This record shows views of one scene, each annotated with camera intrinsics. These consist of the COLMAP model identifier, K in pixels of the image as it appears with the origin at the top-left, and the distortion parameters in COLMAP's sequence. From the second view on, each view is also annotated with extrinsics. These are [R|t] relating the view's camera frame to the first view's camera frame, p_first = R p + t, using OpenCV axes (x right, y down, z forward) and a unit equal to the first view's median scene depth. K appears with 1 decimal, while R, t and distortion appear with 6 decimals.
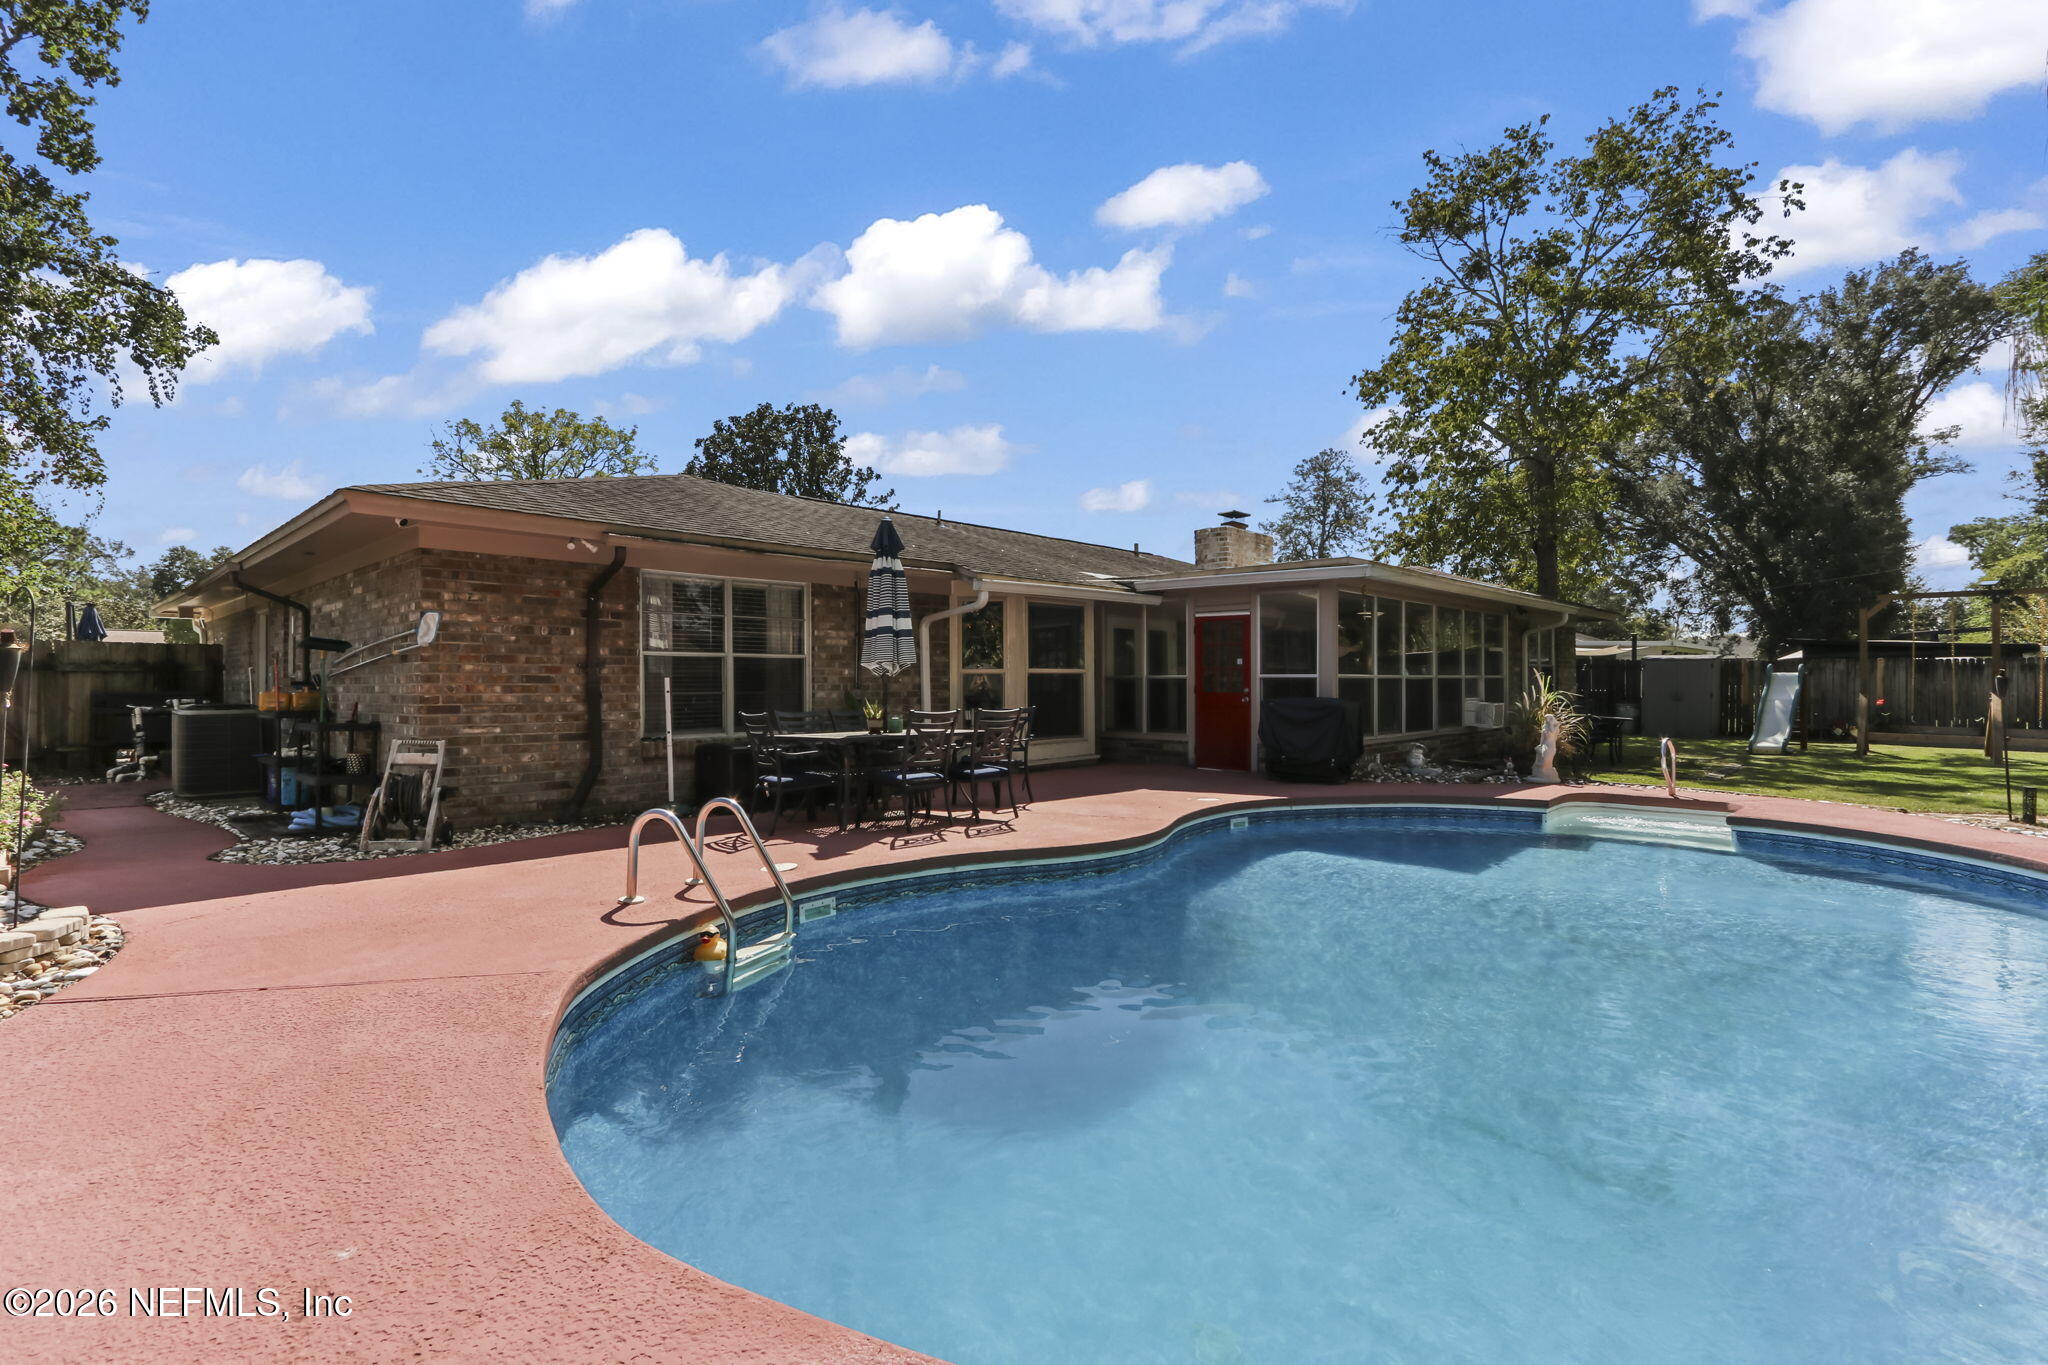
lens RADIAL K [[939.6, 0, 993.9], [0, 939.6, 677.1], [0, 0, 1]] dist [0.004472, 0.000617]
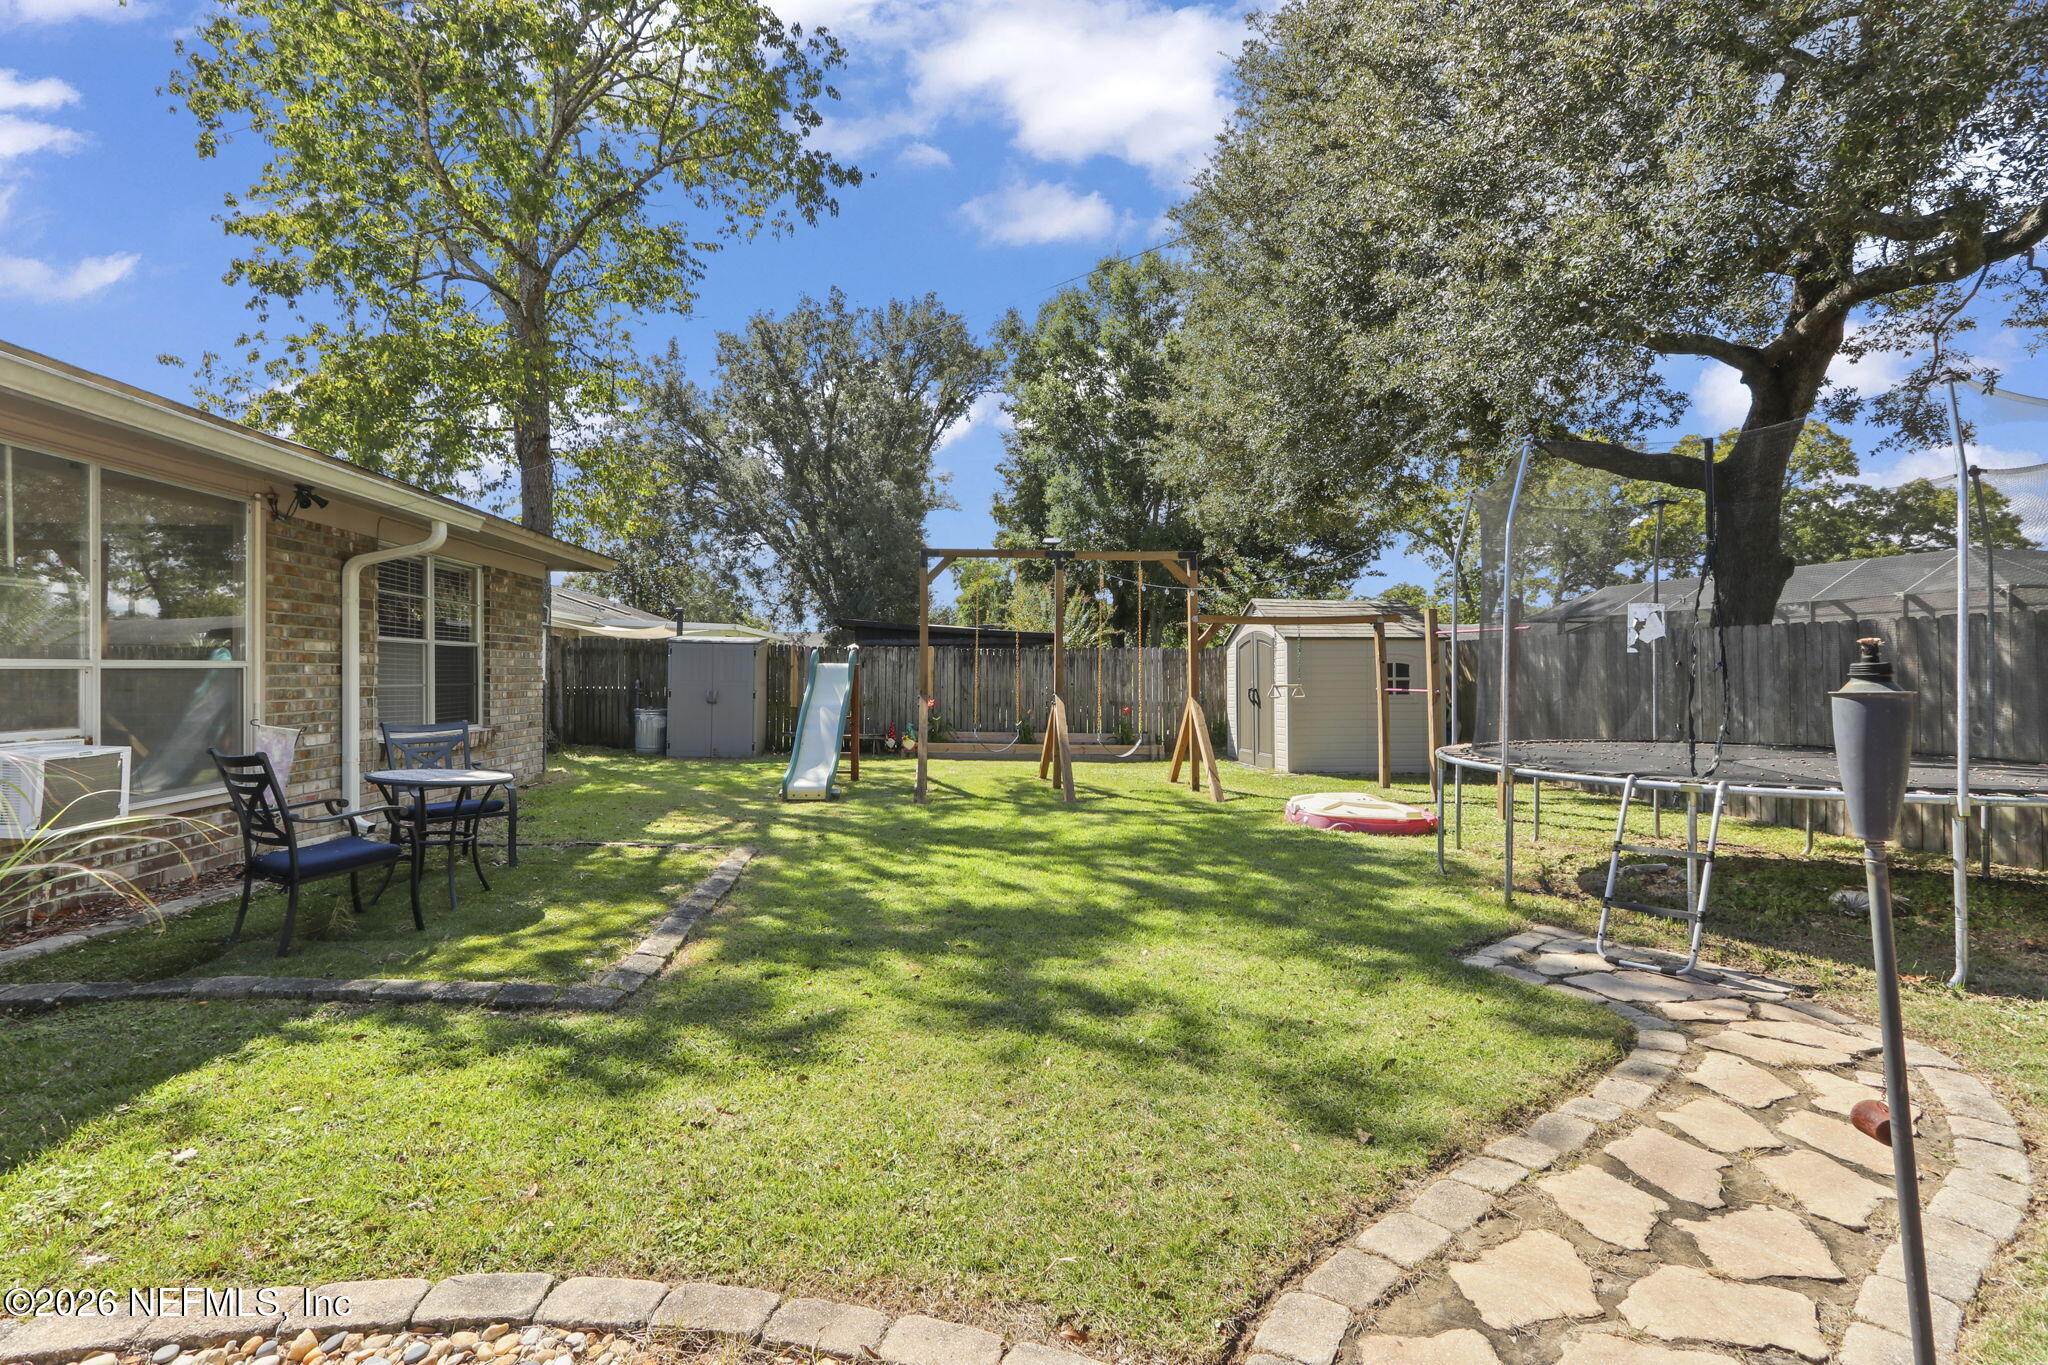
lens RADIAL K [[939.6, 0, 993.9], [0, 939.6, 677.1], [0, 0, 1]] dist [0.004472, 0.000617]
pose [[0.658606, 0.000256, 0.752488, 0.167348], [-0.008468, 0.999939, 0.007071, -0.000209], [-0.752440, -0.011030, 0.658568, 0.193271]]
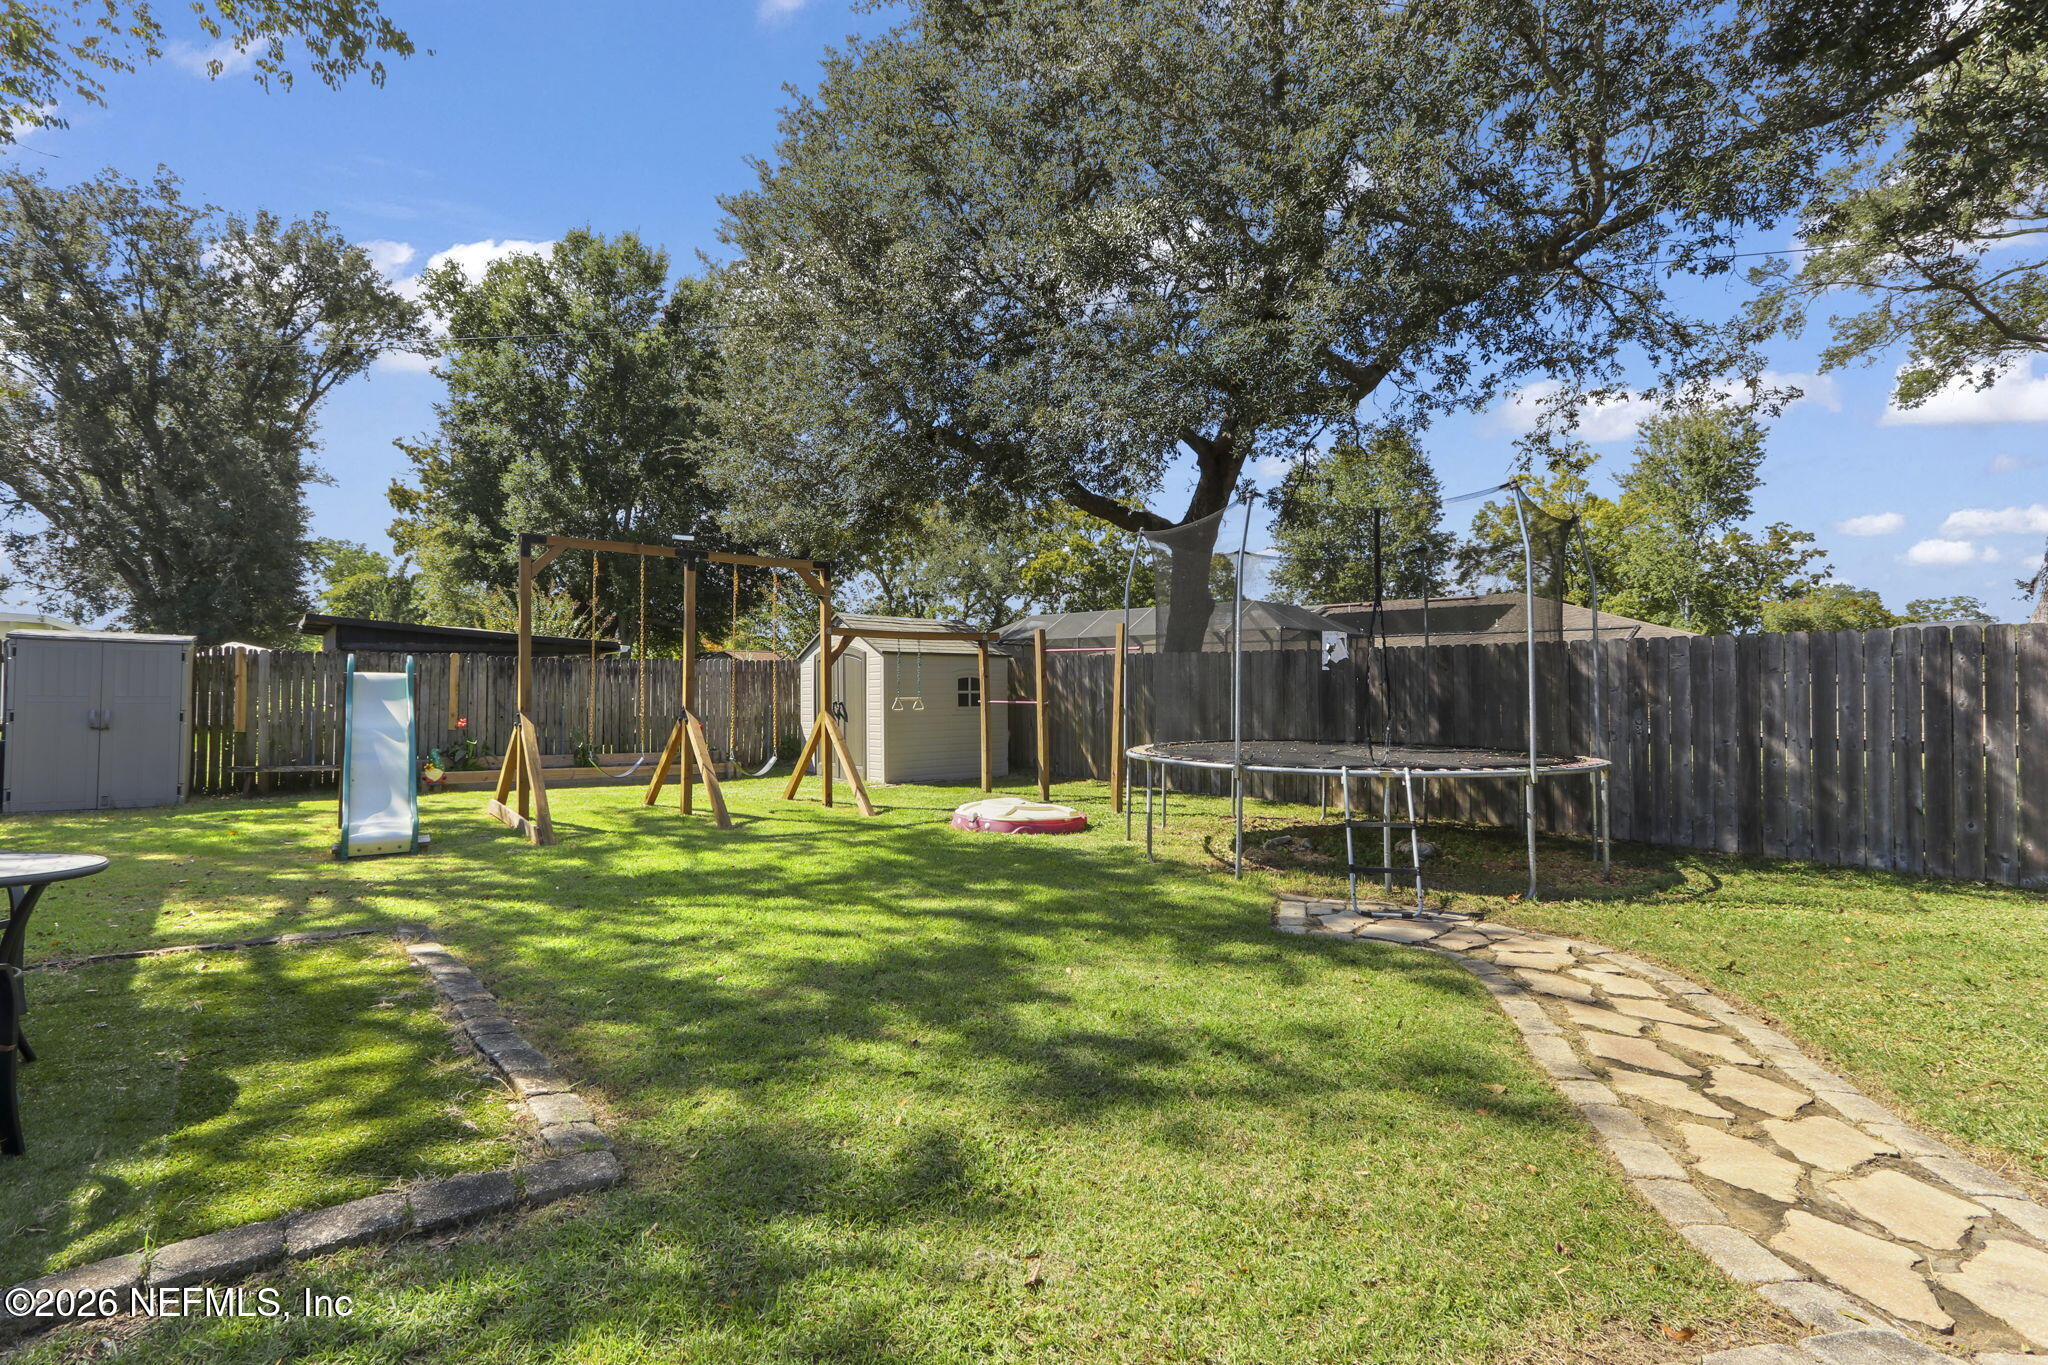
lens RADIAL K [[939.6, 0, 993.9], [0, 939.6, 677.1], [0, 0, 1]] dist [0.004472, 0.000617]
pose [[0.120998, 0.014905, 0.992541, 0.154329], [-0.008749, 0.999864, -0.013949, 0.000520], [-0.992614, -0.006996, 0.121112, 0.245023]]
